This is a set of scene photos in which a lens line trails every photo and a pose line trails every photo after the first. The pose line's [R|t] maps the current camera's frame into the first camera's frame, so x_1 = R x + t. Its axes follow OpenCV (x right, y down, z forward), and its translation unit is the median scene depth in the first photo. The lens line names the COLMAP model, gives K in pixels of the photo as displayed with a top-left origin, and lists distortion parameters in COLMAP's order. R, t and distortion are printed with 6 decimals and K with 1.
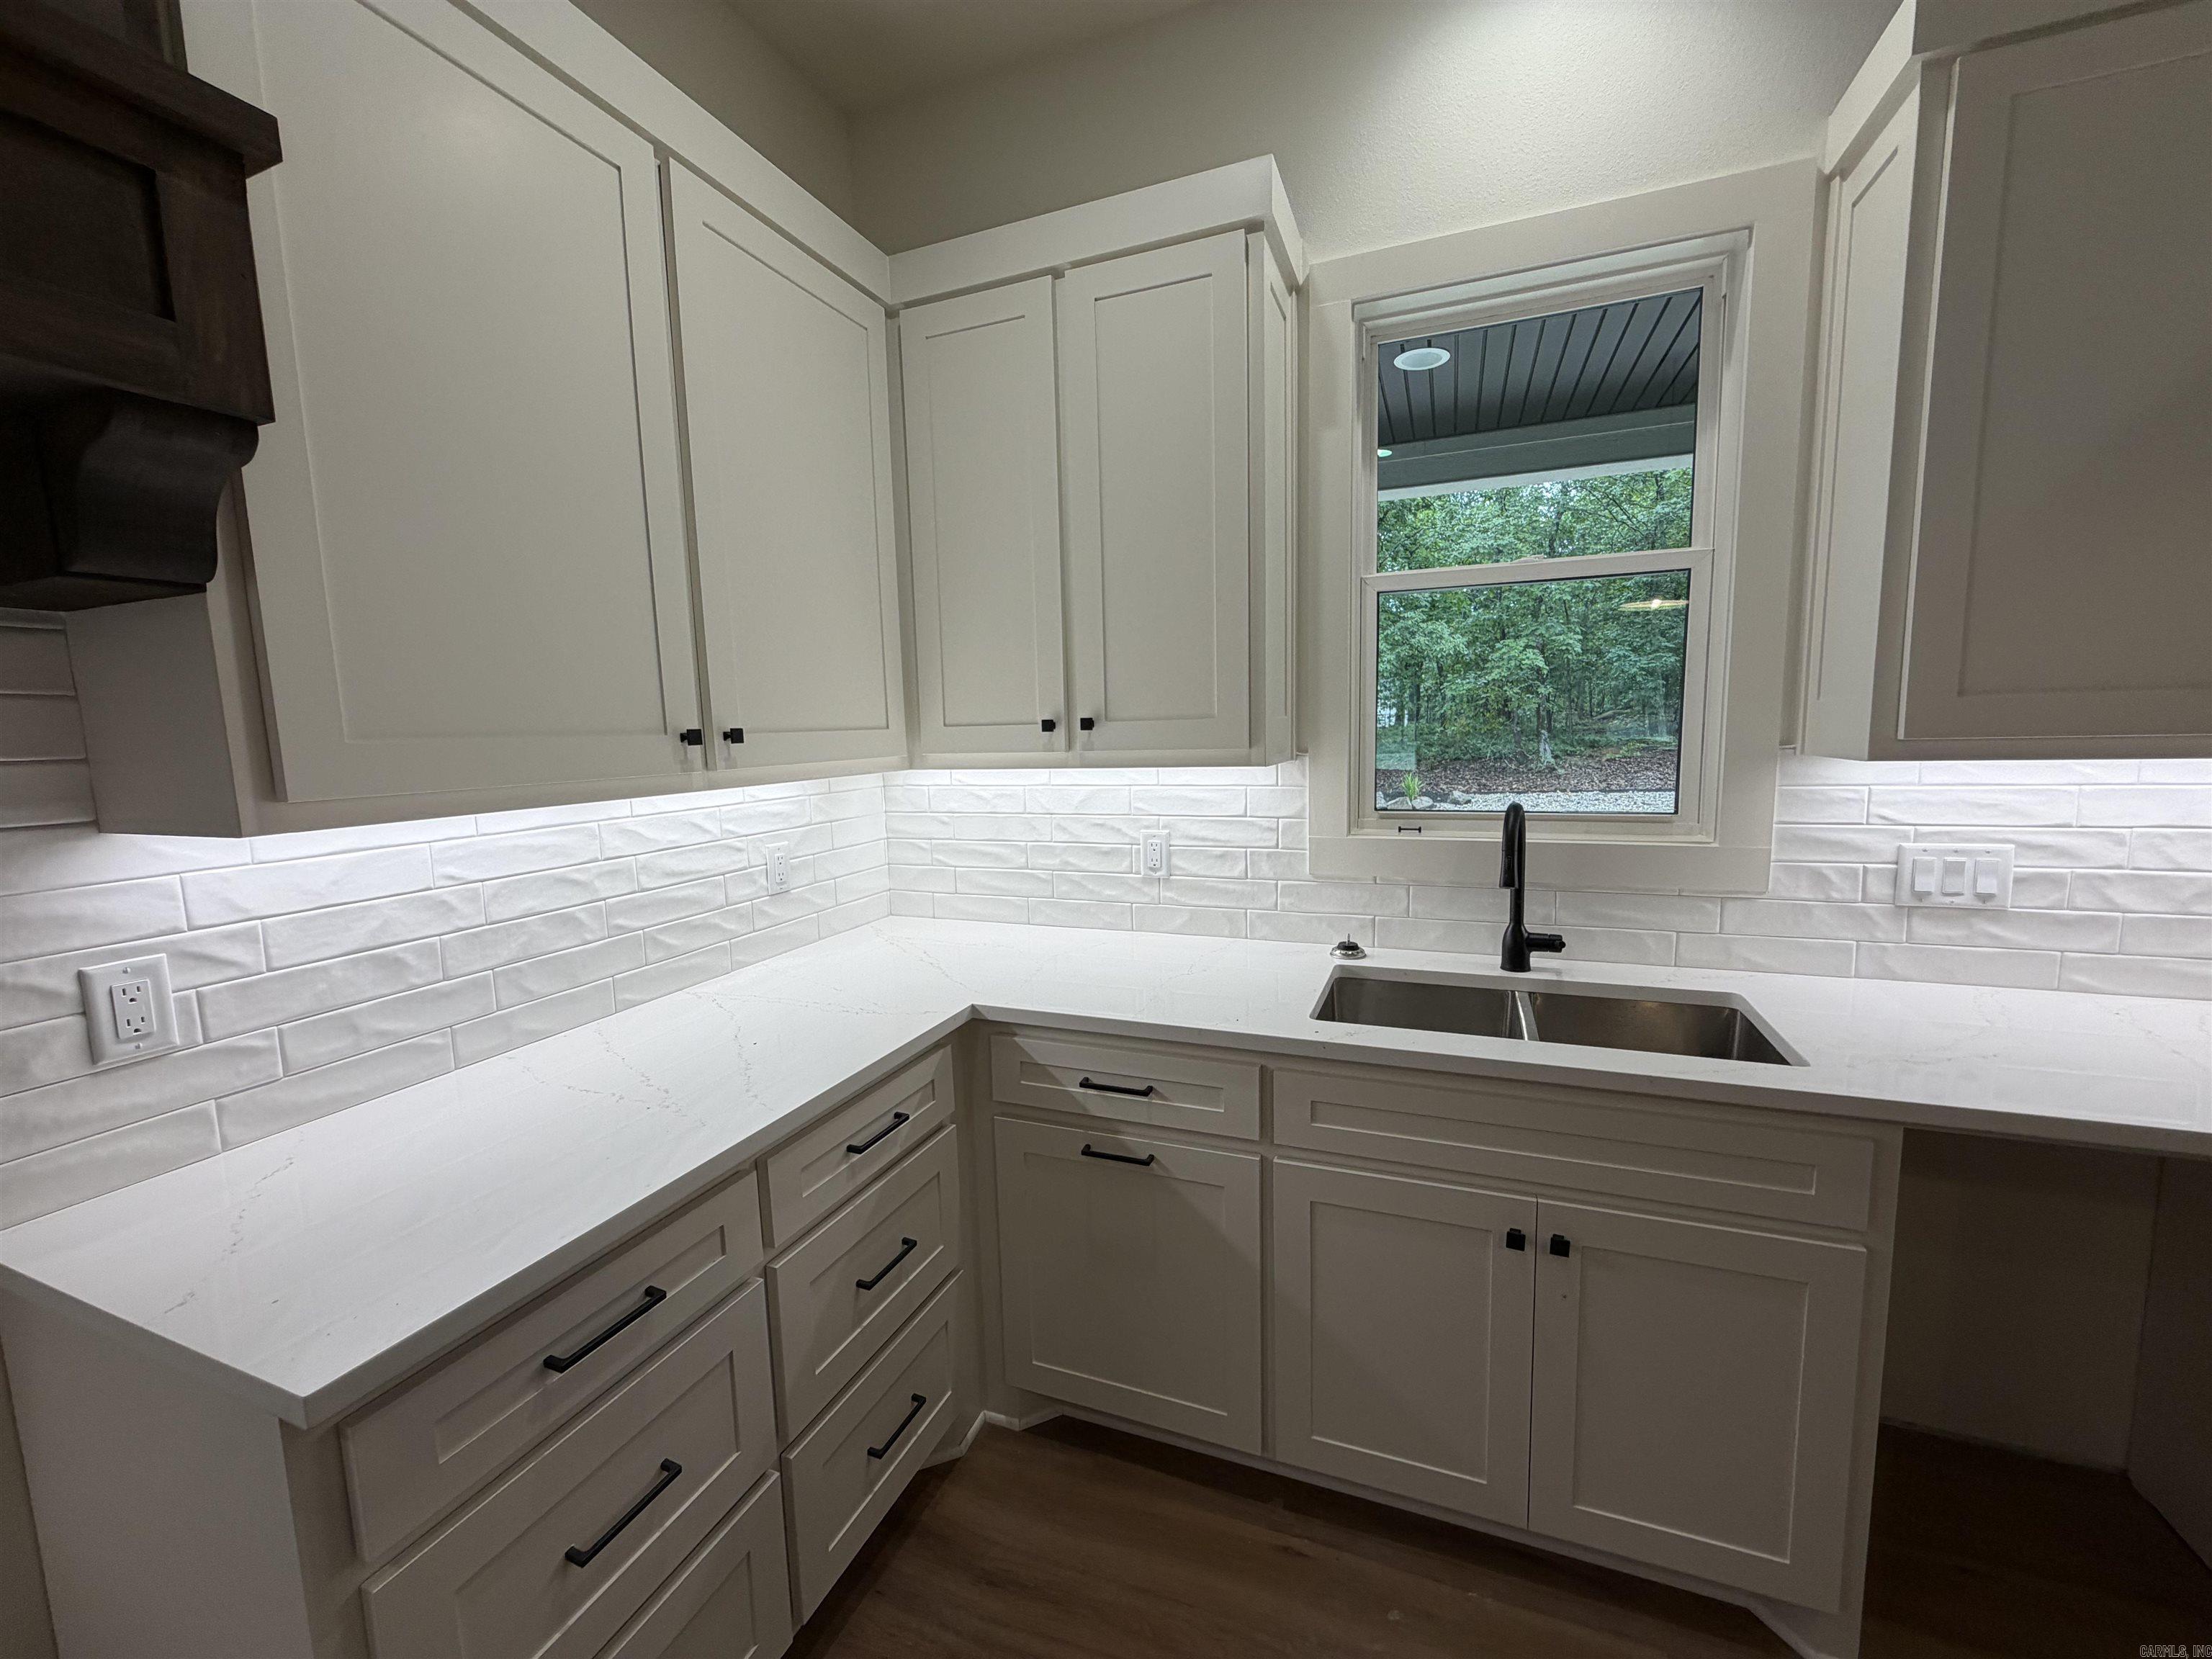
lens RADIAL K [[881.9, 0, 1103.7], [0, 881.9, 830.7], [0, 0, 1]] dist [0.001732, -0.000264]
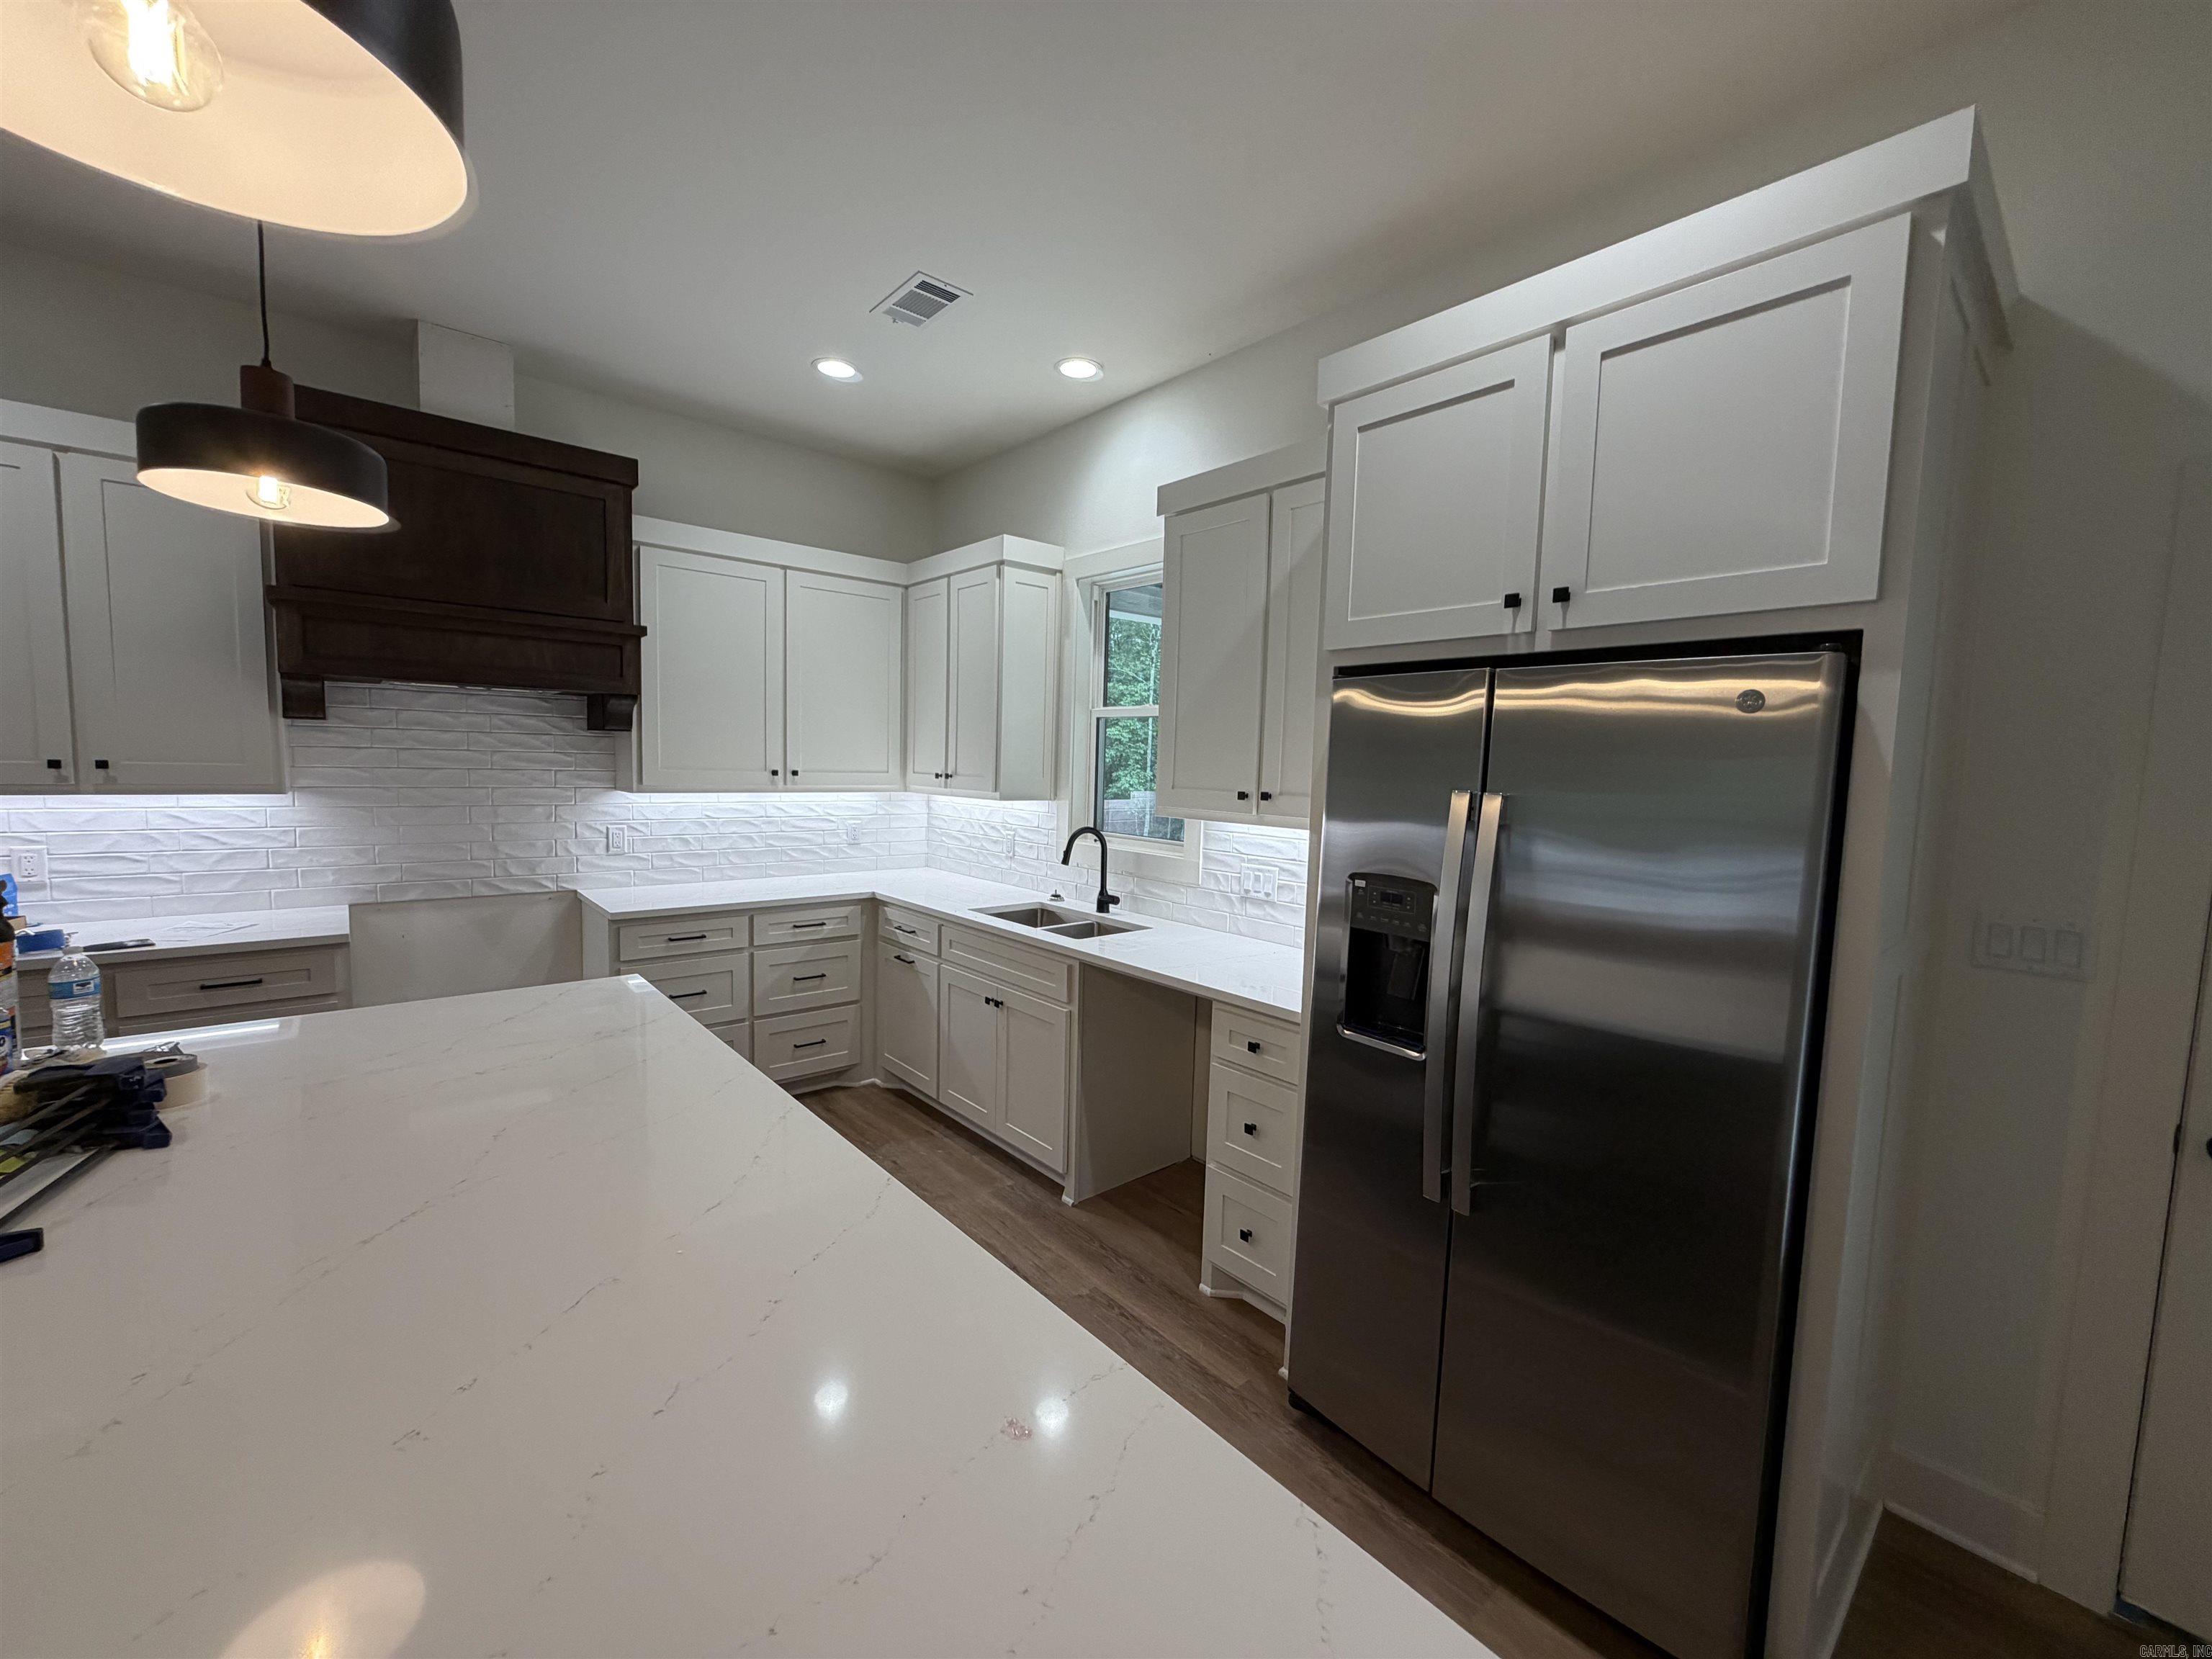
lens RADIAL K [[881.9, 0, 1099.6], [0, 881.9, 831.2], [0, 0, 1]] dist [0.001732, -0.000264]
pose [[0.885992, 0.089812, -0.454920, 1.484085], [-0.106657, 0.994230, -0.011438, -0.000636], [0.451268, 0.058654, 0.890459, -0.860234]]
